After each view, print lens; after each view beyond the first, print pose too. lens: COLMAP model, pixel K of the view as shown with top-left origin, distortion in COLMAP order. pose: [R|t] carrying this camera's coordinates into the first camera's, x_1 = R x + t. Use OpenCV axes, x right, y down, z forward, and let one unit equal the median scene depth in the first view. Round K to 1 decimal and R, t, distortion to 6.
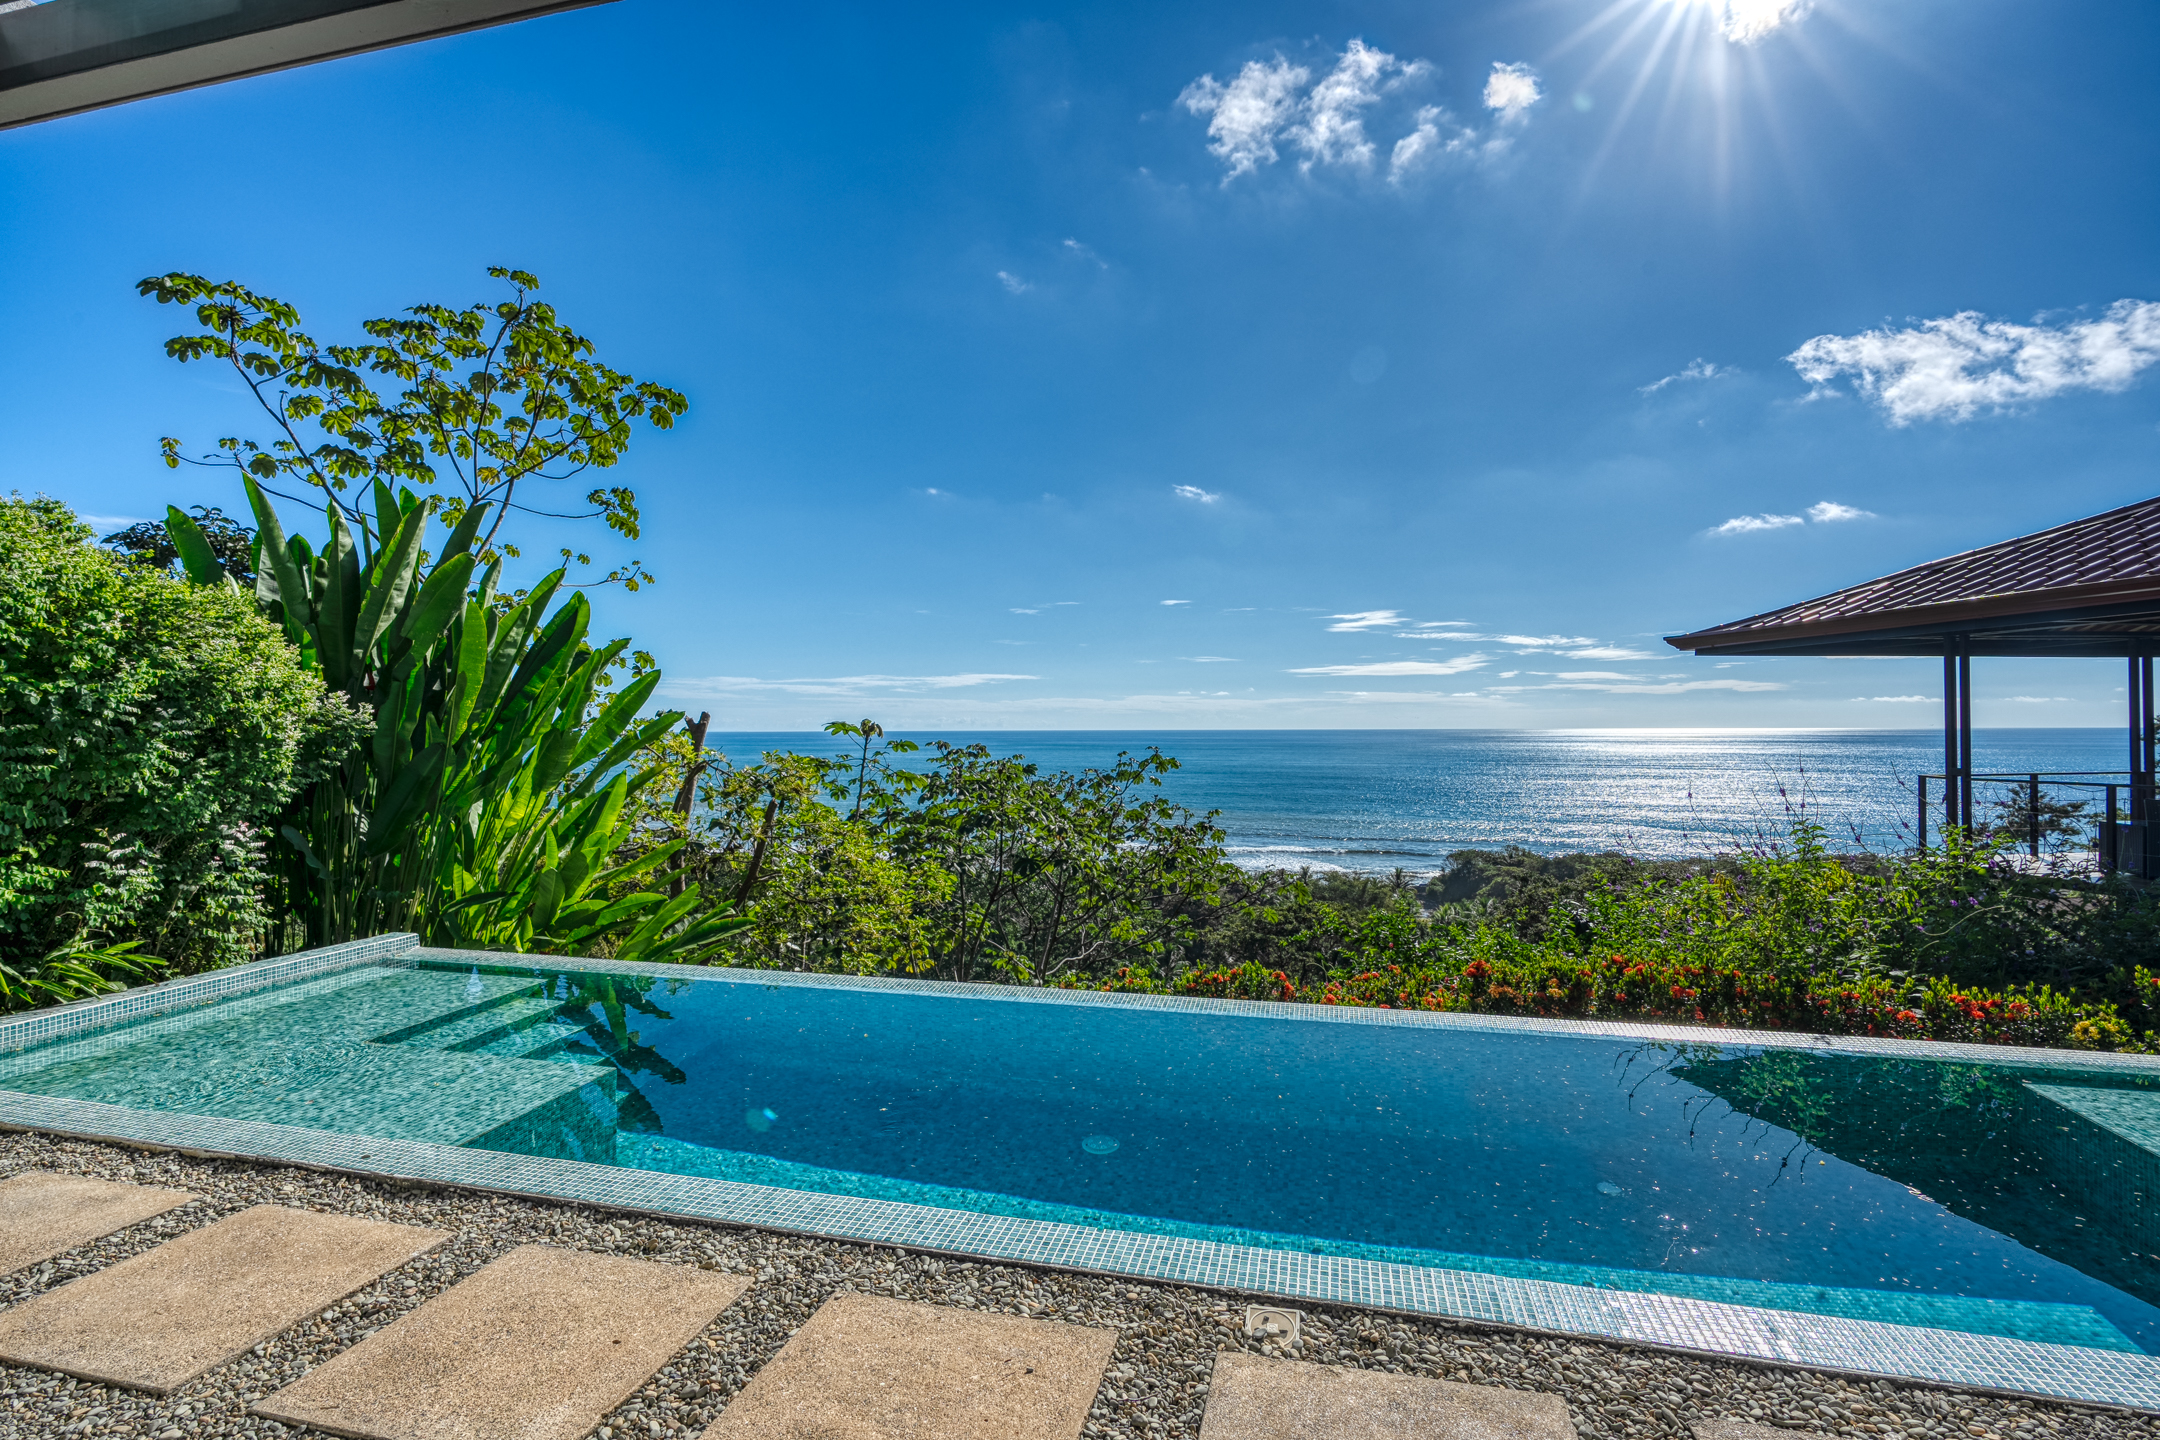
lens RADIAL K [[1012.9, 0, 1085.9], [0, 1012.9, 728.2], [0, 0, 1]] dist [0.000603, -0.000735]
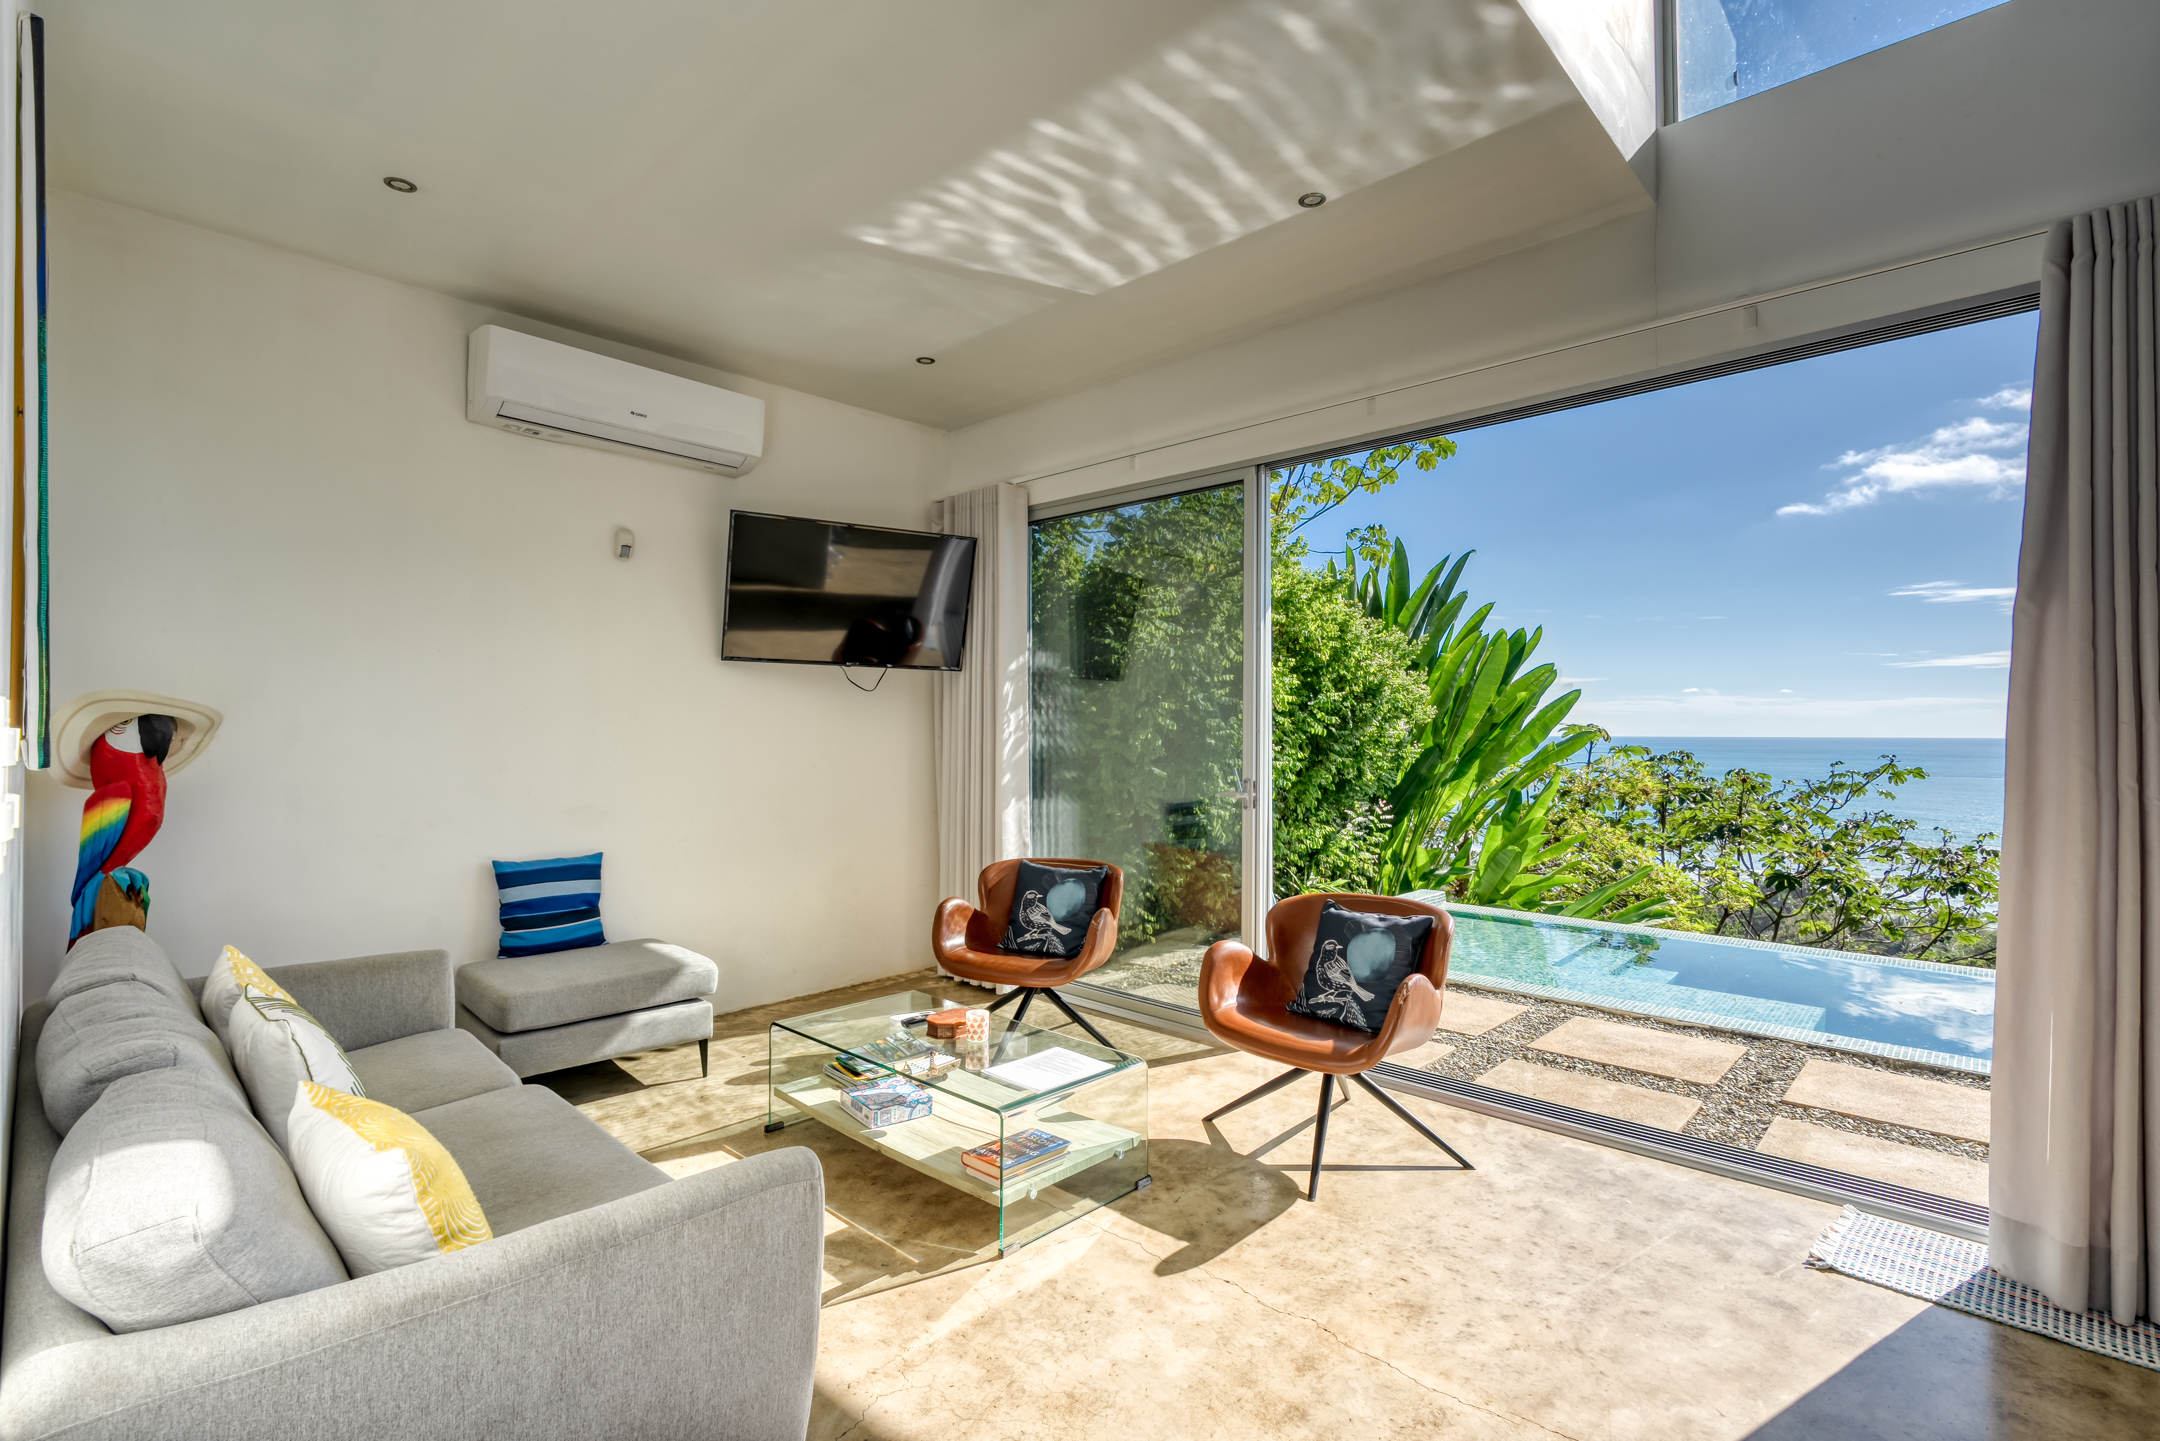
lens RADIAL K [[984.3, 0, 1124.3], [0, 984.3, 724.5], [0, 0, 1]] dist [0.014532, -0.000417]
pose [[0.890765, -0.000072, -0.454463, -0.288073], [-0.004498, 0.999950, -0.008975, 0.002709], [0.454441, 0.010039, 0.890720, -0.195516]]
